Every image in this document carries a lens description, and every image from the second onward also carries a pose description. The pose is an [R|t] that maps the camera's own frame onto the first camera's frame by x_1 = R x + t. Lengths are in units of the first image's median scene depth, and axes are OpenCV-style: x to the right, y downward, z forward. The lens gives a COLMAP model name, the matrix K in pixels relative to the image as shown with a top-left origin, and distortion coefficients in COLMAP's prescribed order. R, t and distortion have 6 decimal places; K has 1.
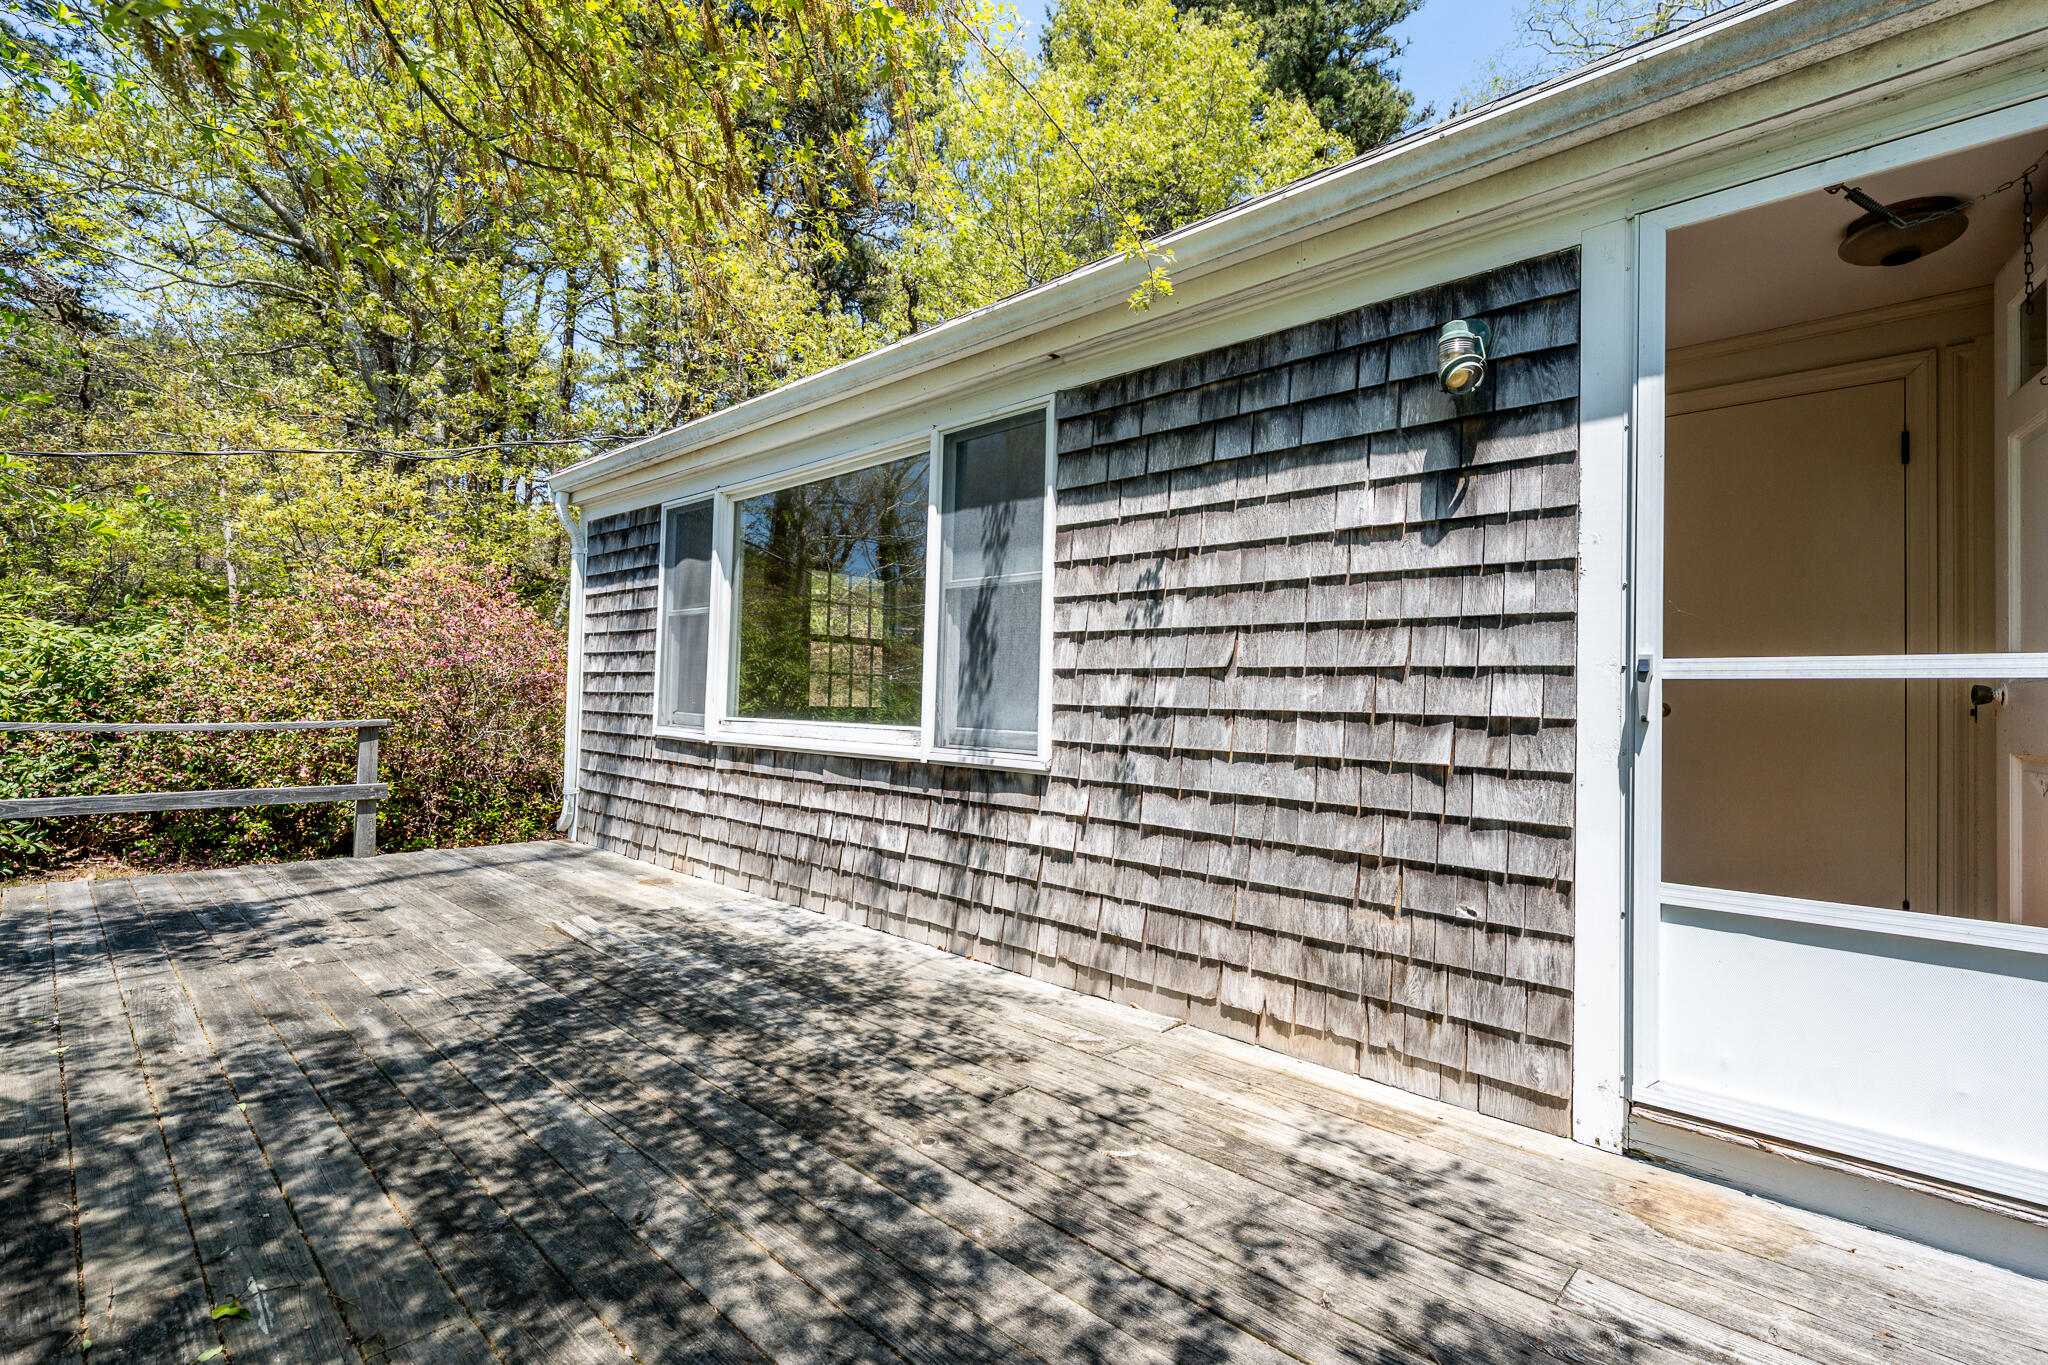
lens RADIAL K [[1008.7, 0, 1014.9], [0, 1008.7, 685.6], [0, 0, 1]] dist [0.001706, 0.000434]
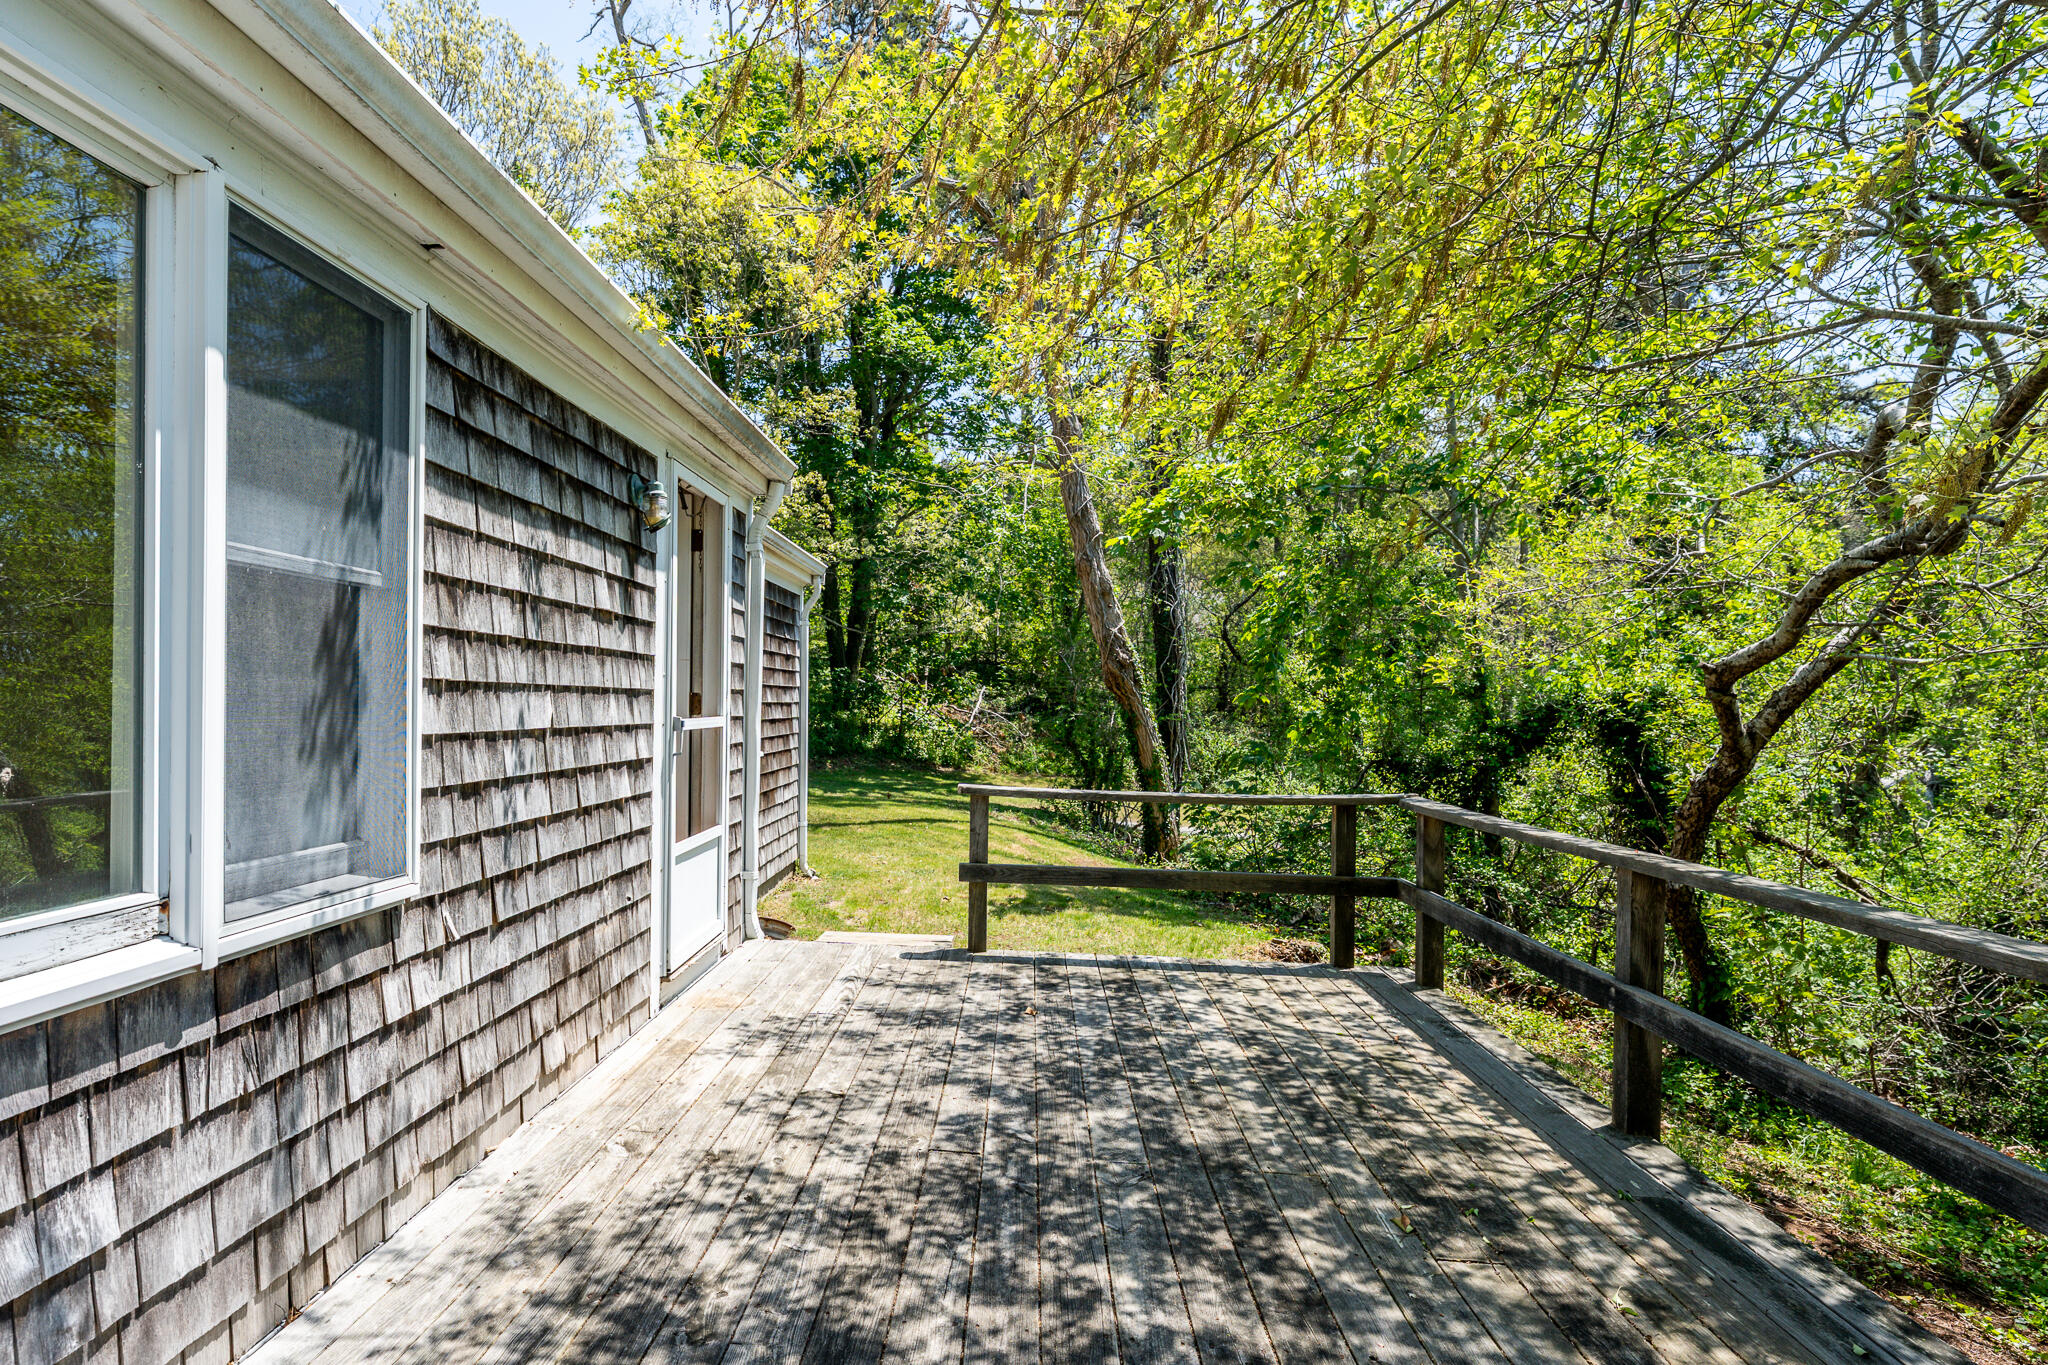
lens RADIAL K [[1095.0, 0, 974.1], [0, 1095.0, 680.2], [0, 0, 1]] dist [0.001299, -0.001016]
pose [[-0.668725, -0.024210, 0.743116, -0.751804], [-0.046119, 0.998896, -0.008959, -0.064533], [-0.742078, -0.040263, -0.669103, 1.259381]]
